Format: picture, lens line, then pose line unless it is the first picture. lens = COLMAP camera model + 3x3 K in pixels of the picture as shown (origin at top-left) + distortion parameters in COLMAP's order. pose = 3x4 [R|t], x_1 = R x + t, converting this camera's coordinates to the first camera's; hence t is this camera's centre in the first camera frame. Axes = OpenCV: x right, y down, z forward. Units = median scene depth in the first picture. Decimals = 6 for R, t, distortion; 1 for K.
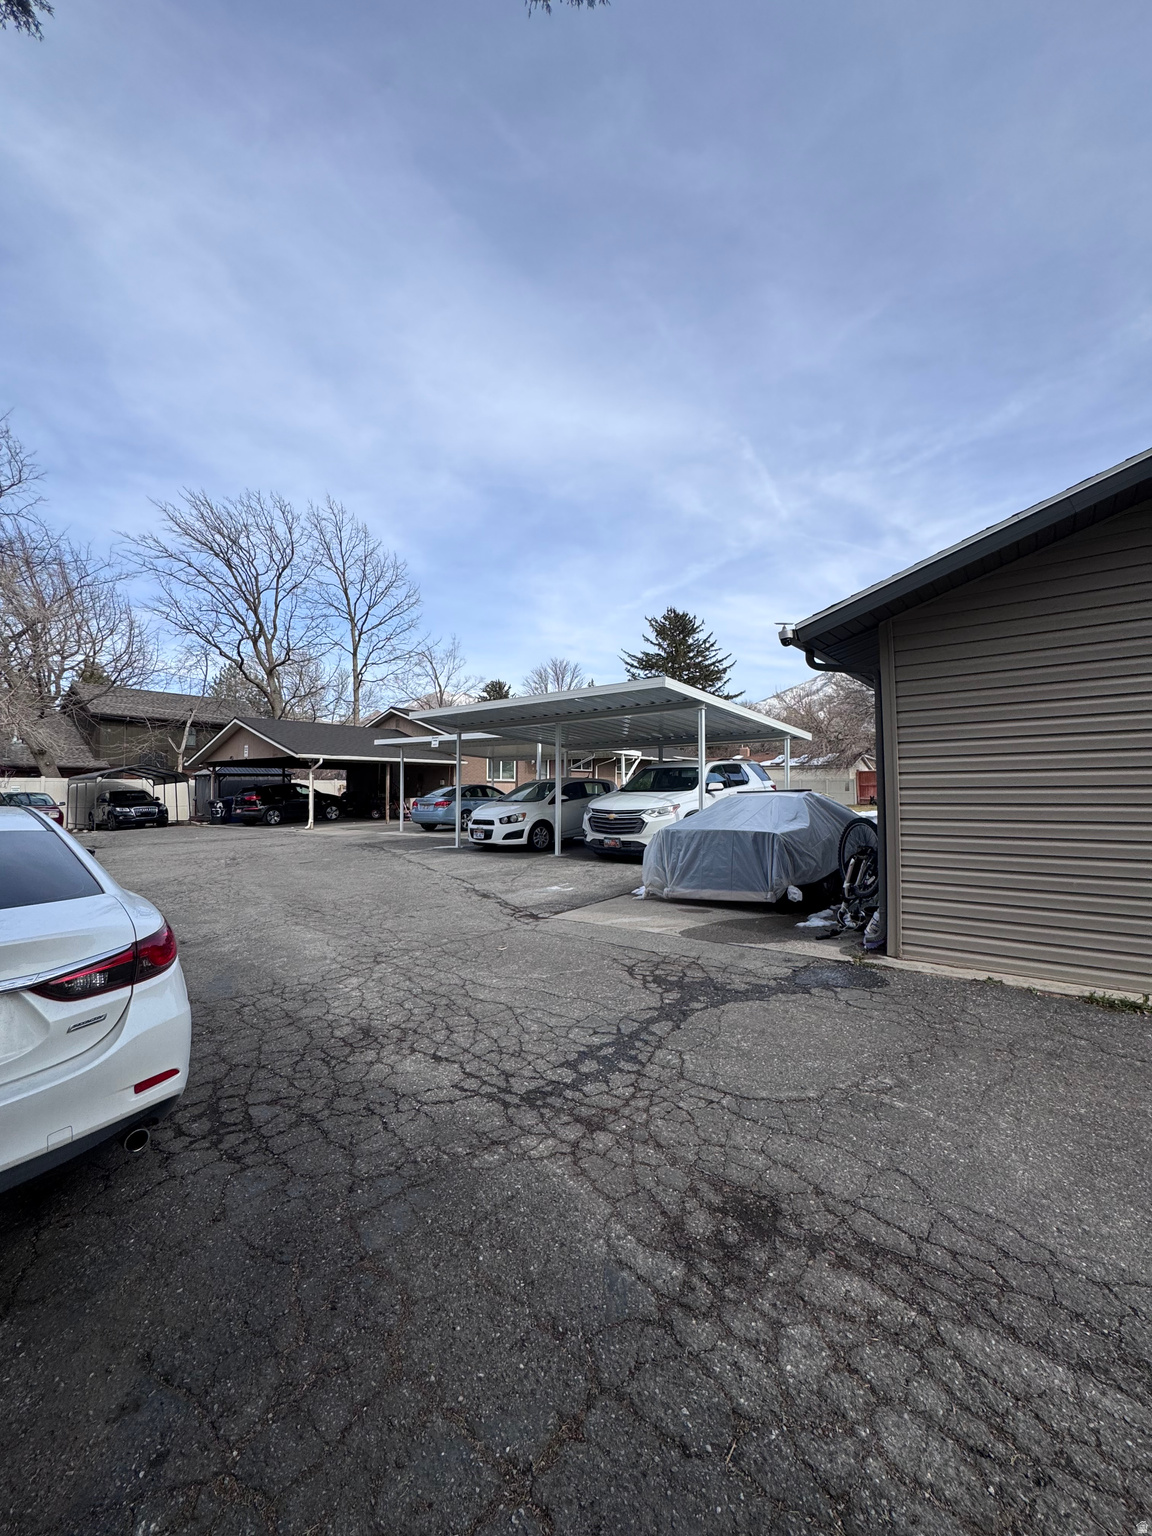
lens RADIAL K [[617.0, 0, 576.0], [0, 617.0, 768.0], [0, 0, 1]] dist [0.000402, -0.000032]
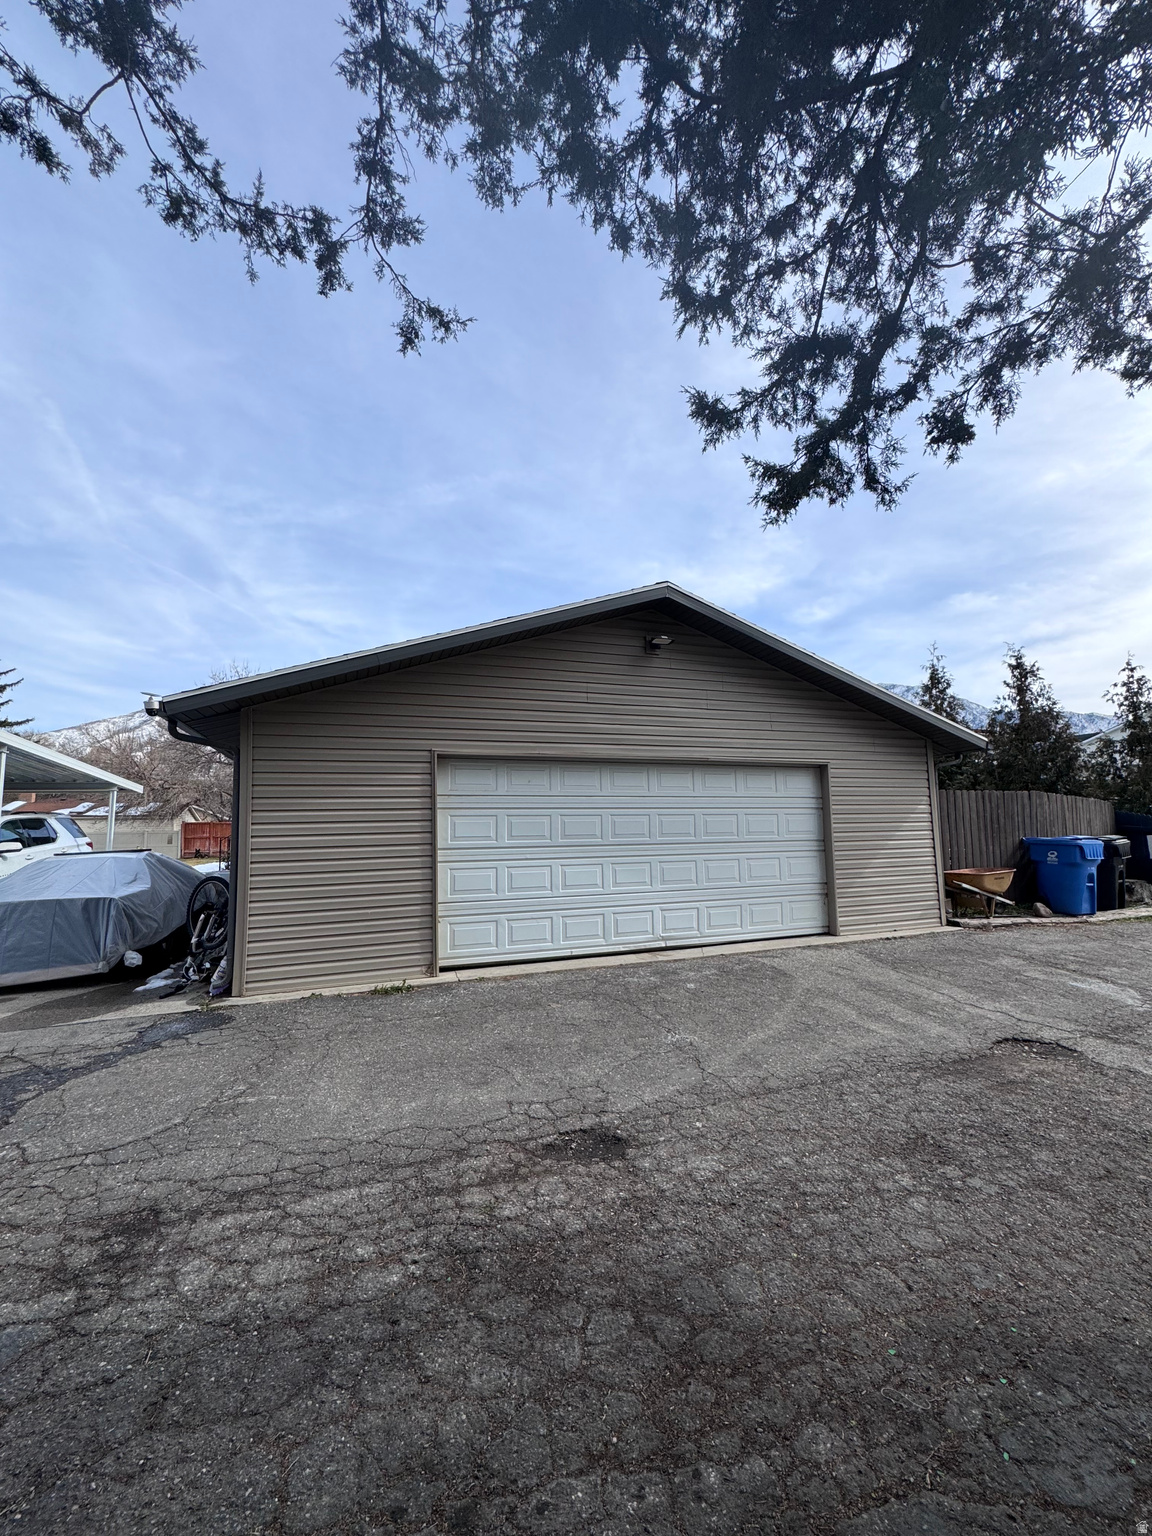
lens RADIAL K [[617.0, 0, 576.0], [0, 617.0, 768.0], [0, 0, 1]] dist [0.000402, -0.000032]
pose [[0.542440, 0.077990, 0.836467, -0.155778], [-0.009941, 0.996208, -0.086437, -0.028755], [-0.840036, 0.038572, 0.541158, -0.191798]]
